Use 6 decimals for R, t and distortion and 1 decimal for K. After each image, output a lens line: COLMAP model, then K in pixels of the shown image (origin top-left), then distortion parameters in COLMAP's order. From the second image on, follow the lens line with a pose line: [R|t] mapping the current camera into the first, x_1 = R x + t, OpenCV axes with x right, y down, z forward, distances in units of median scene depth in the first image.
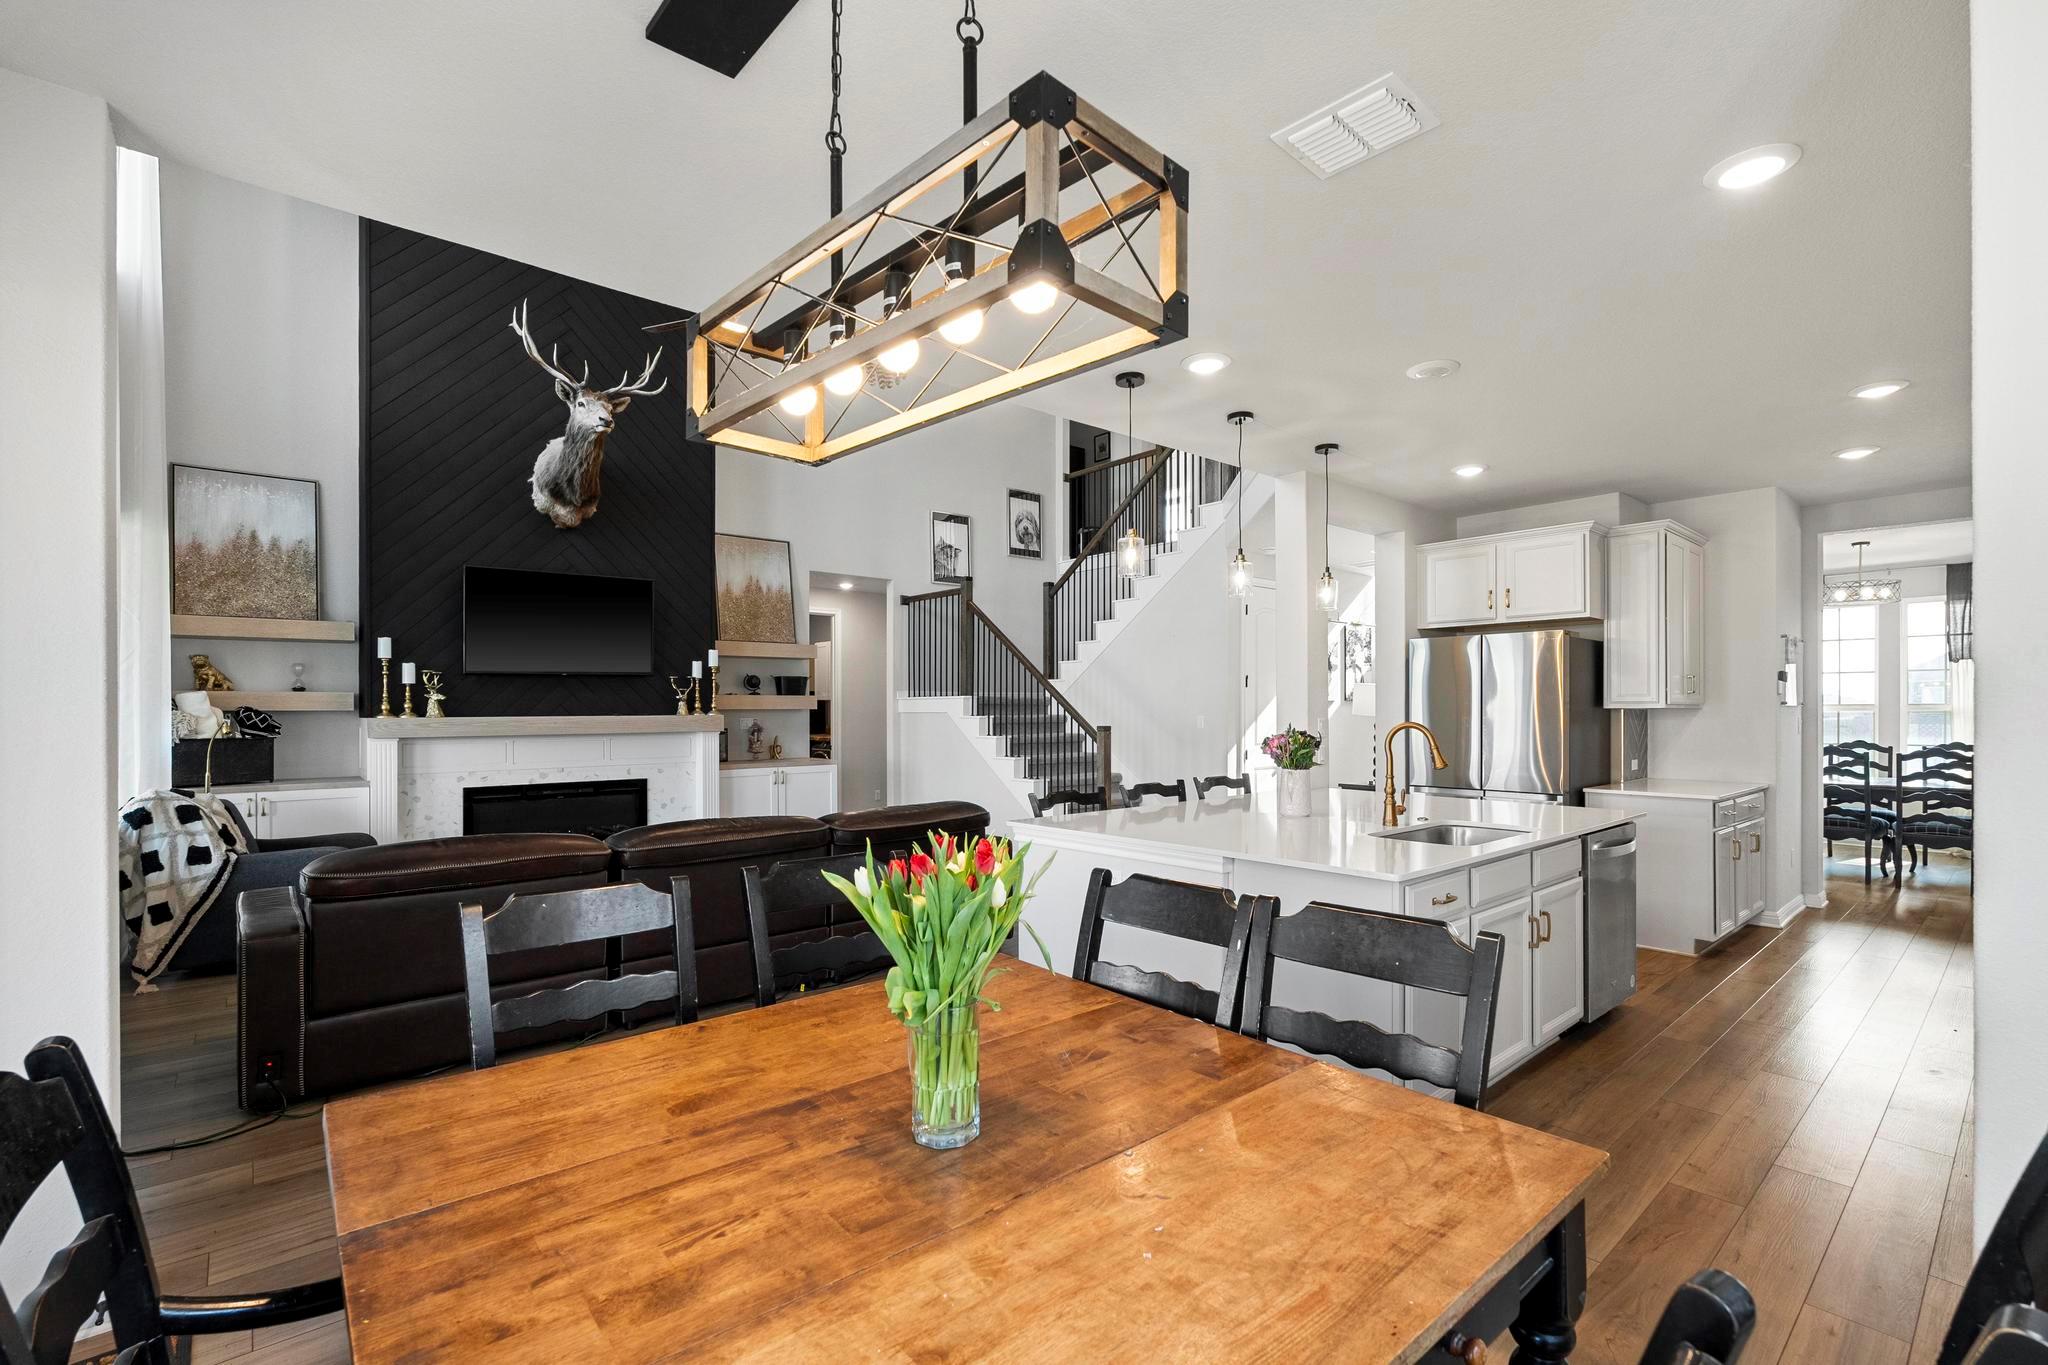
lens RADIAL K [[901.5, 0, 964.3], [0, 901.5, 707.1], [0, 0, 1]] dist [-0.005593, -0.001733]
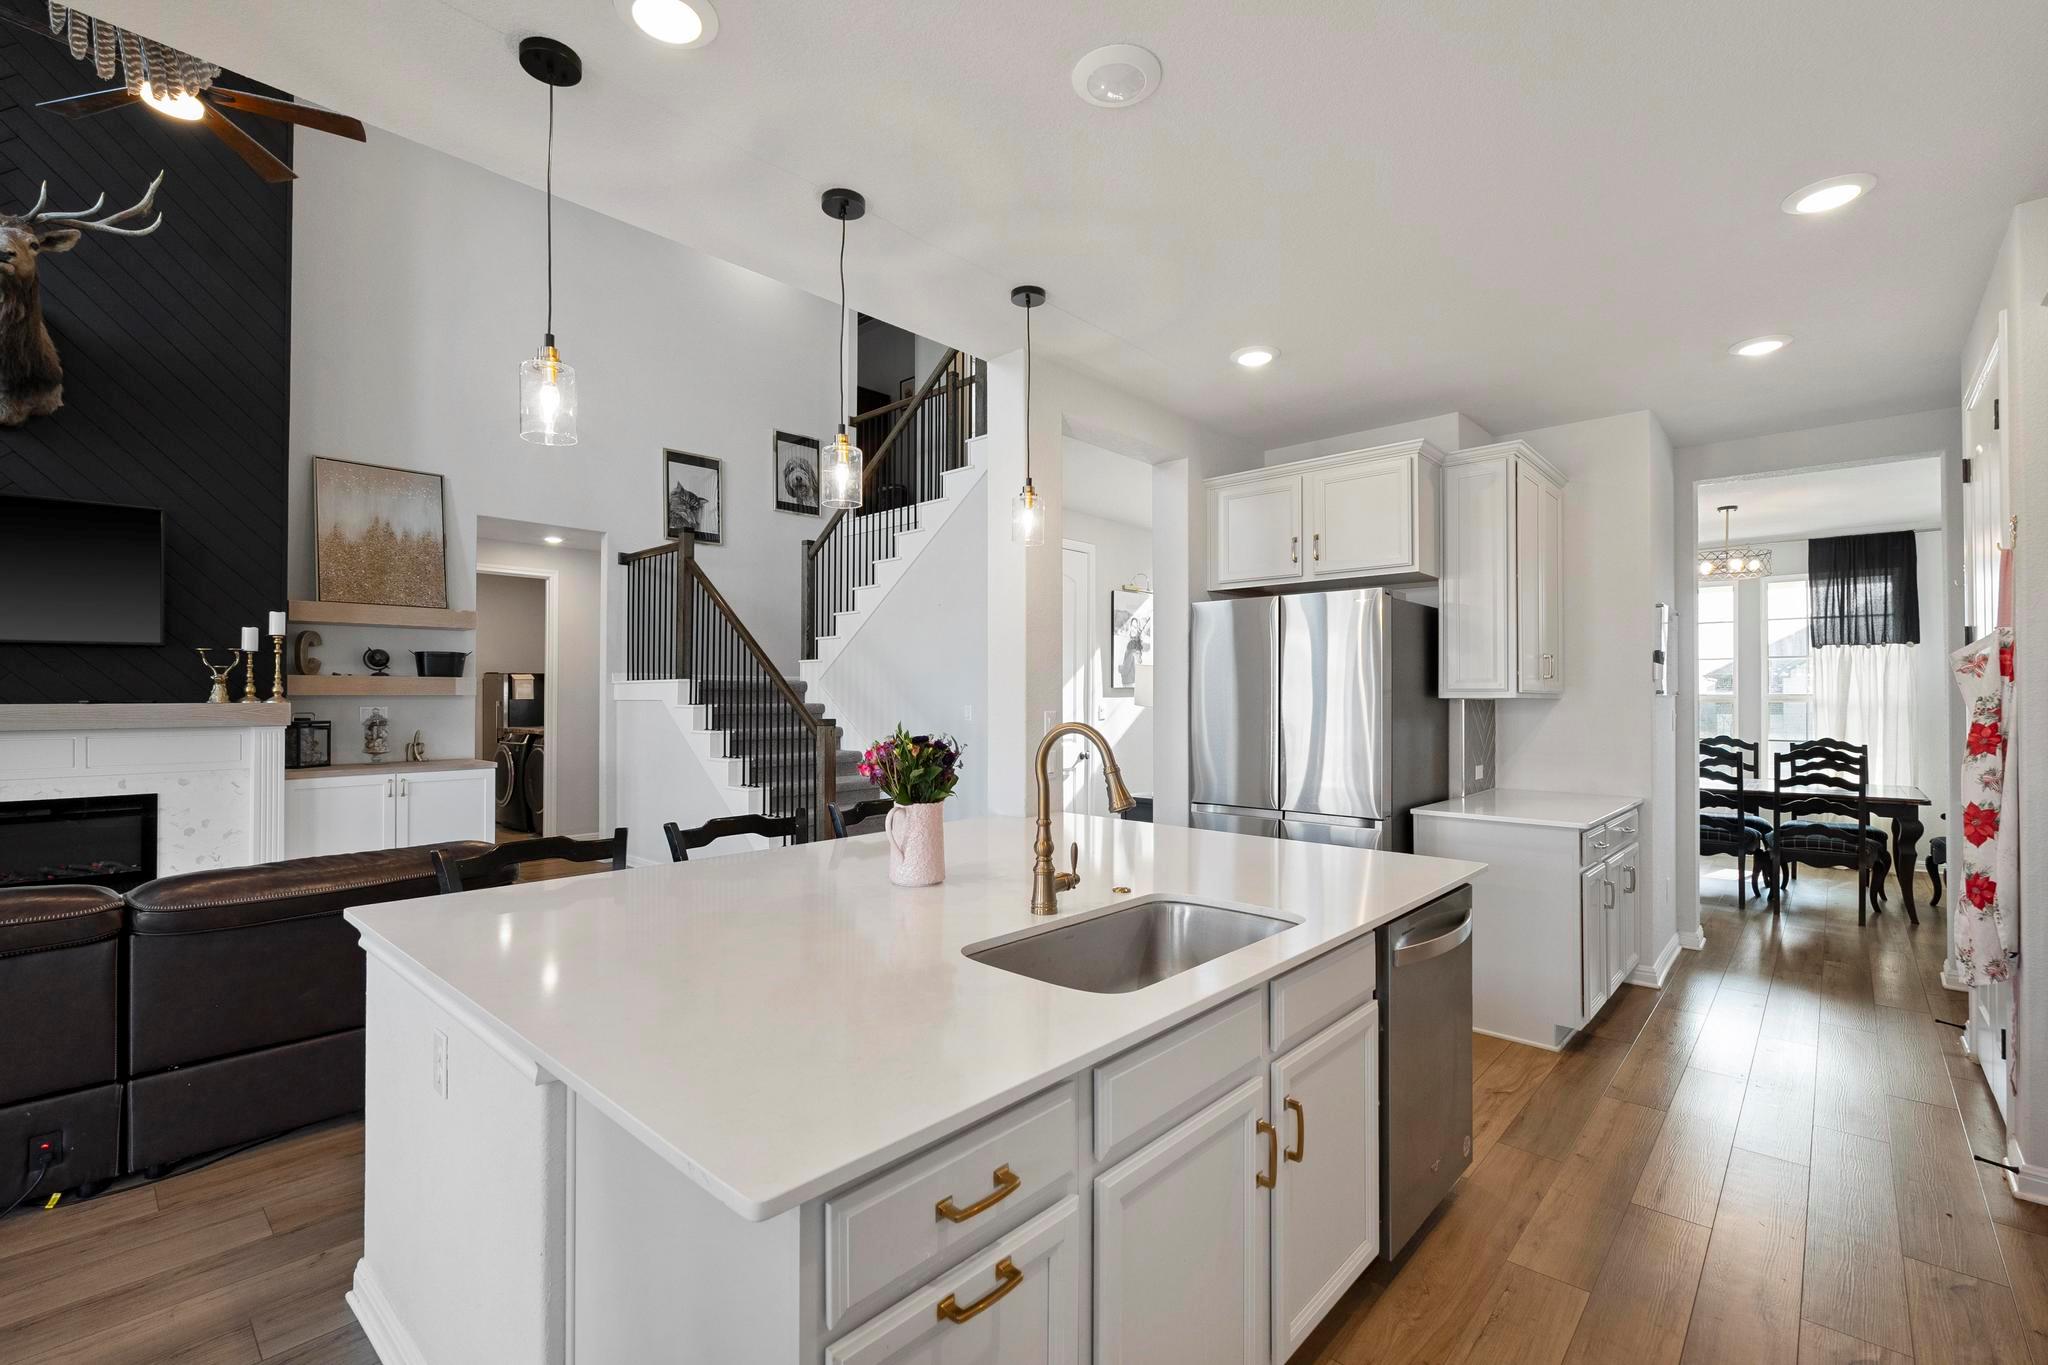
lens RADIAL K [[901.5, 0, 949.8], [0, 901.5, 687.2], [0, 0, 1]] dist [-0.005593, -0.001733]
pose [[0.994839, 0.004747, 0.101351, 0.216088], [-0.003981, 0.999962, -0.007764, -0.000271], [-0.101384, 0.007321, 0.994820, 0.278024]]
